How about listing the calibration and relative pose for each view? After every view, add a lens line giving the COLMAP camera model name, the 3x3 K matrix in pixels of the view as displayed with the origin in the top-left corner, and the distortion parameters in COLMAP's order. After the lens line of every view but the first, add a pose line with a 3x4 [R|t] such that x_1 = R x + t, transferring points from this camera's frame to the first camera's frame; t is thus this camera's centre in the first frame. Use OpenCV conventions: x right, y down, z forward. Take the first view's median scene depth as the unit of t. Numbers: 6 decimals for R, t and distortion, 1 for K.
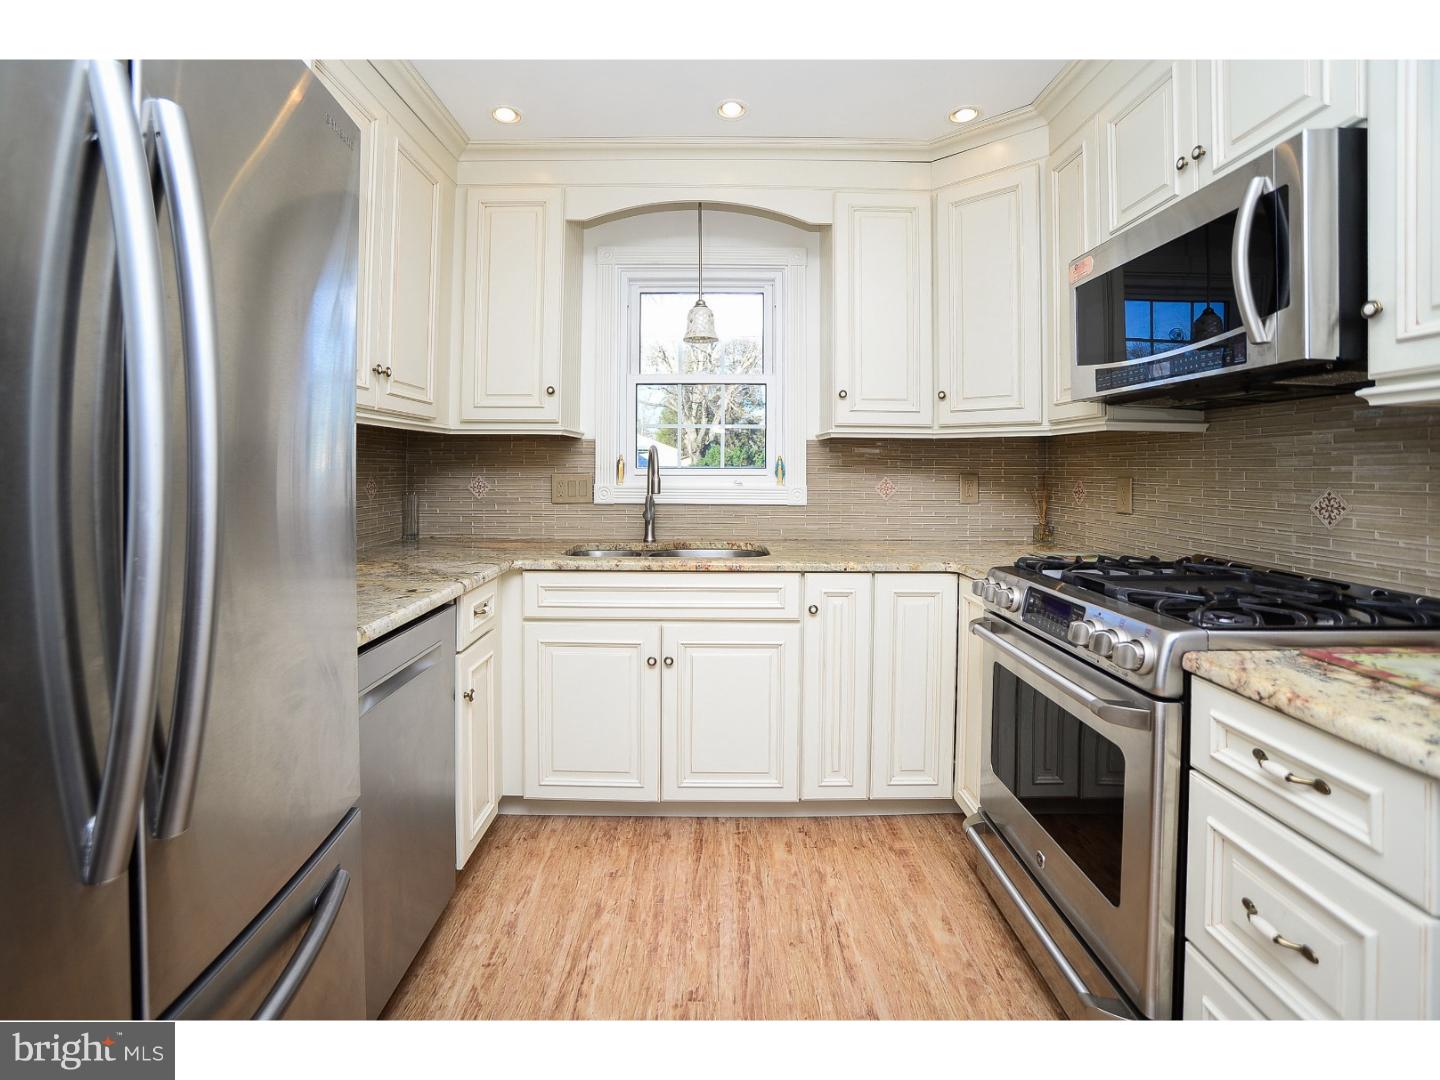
lens RADIAL K [[655.1, 0, 717.3], [0, 655.1, 522.6], [0, 0, 1]] dist [-0.062443, 0.033541]
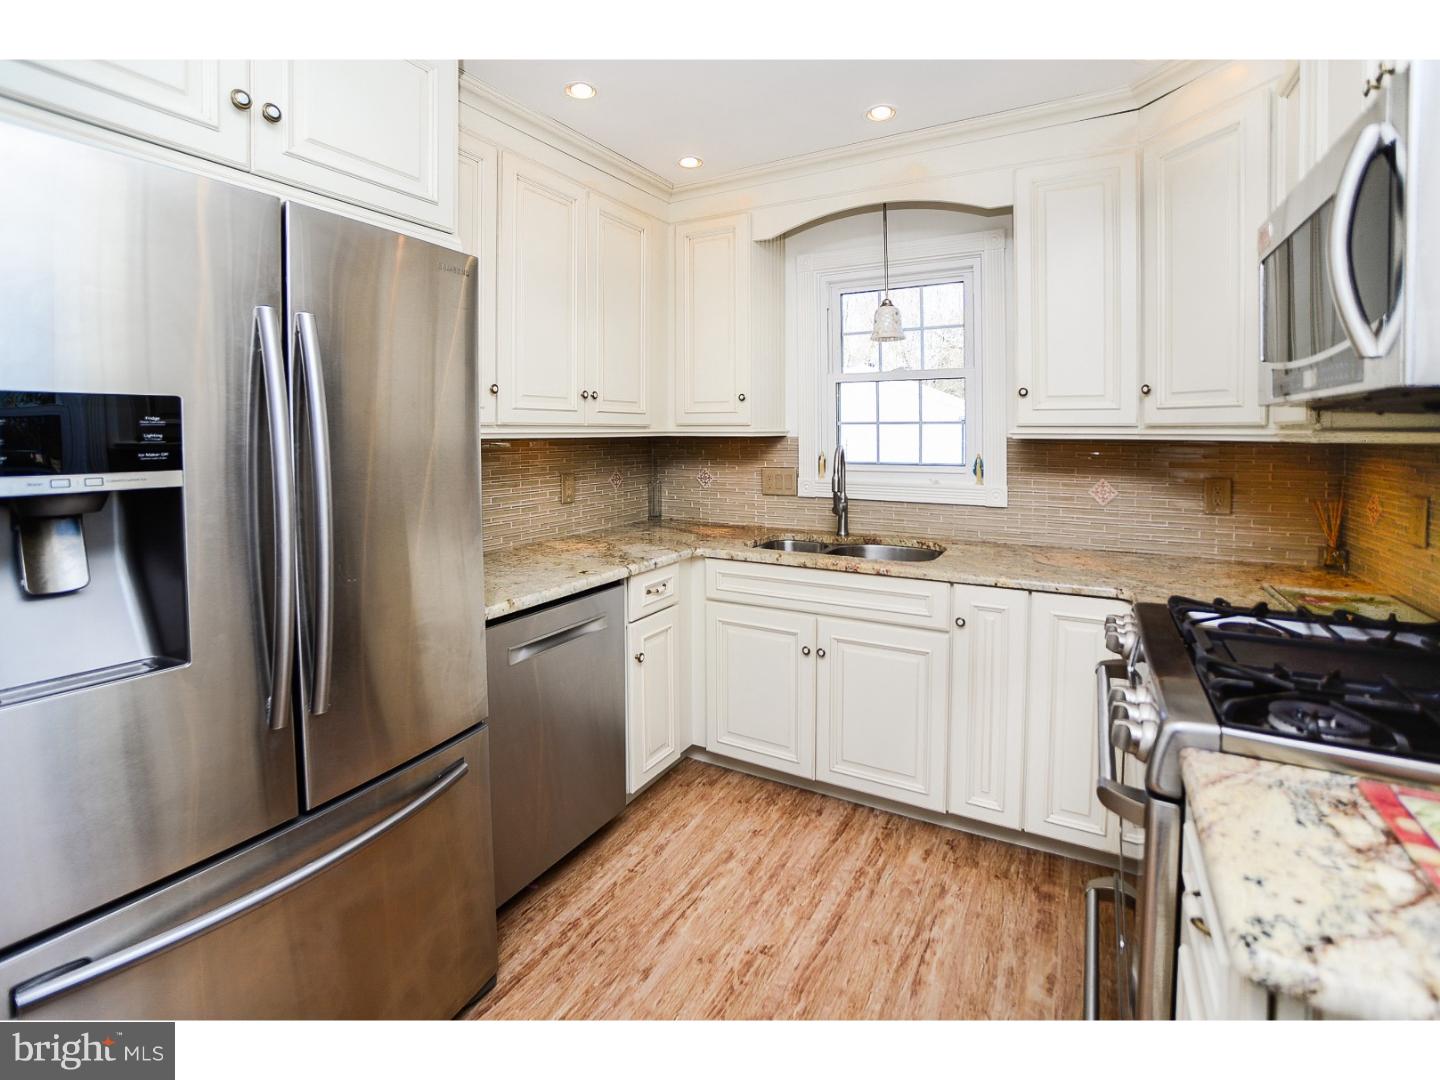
lens RADIAL K [[655.1, 0, 717.3], [0, 655.1, 522.6], [0, 0, 1]] dist [-0.062443, 0.033541]
pose [[0.872081, 0.055653, -0.486186, 0.284067], [-0.031828, 0.997859, 0.057133, -0.055354], [0.488325, -0.034350, 0.871986, -0.004347]]
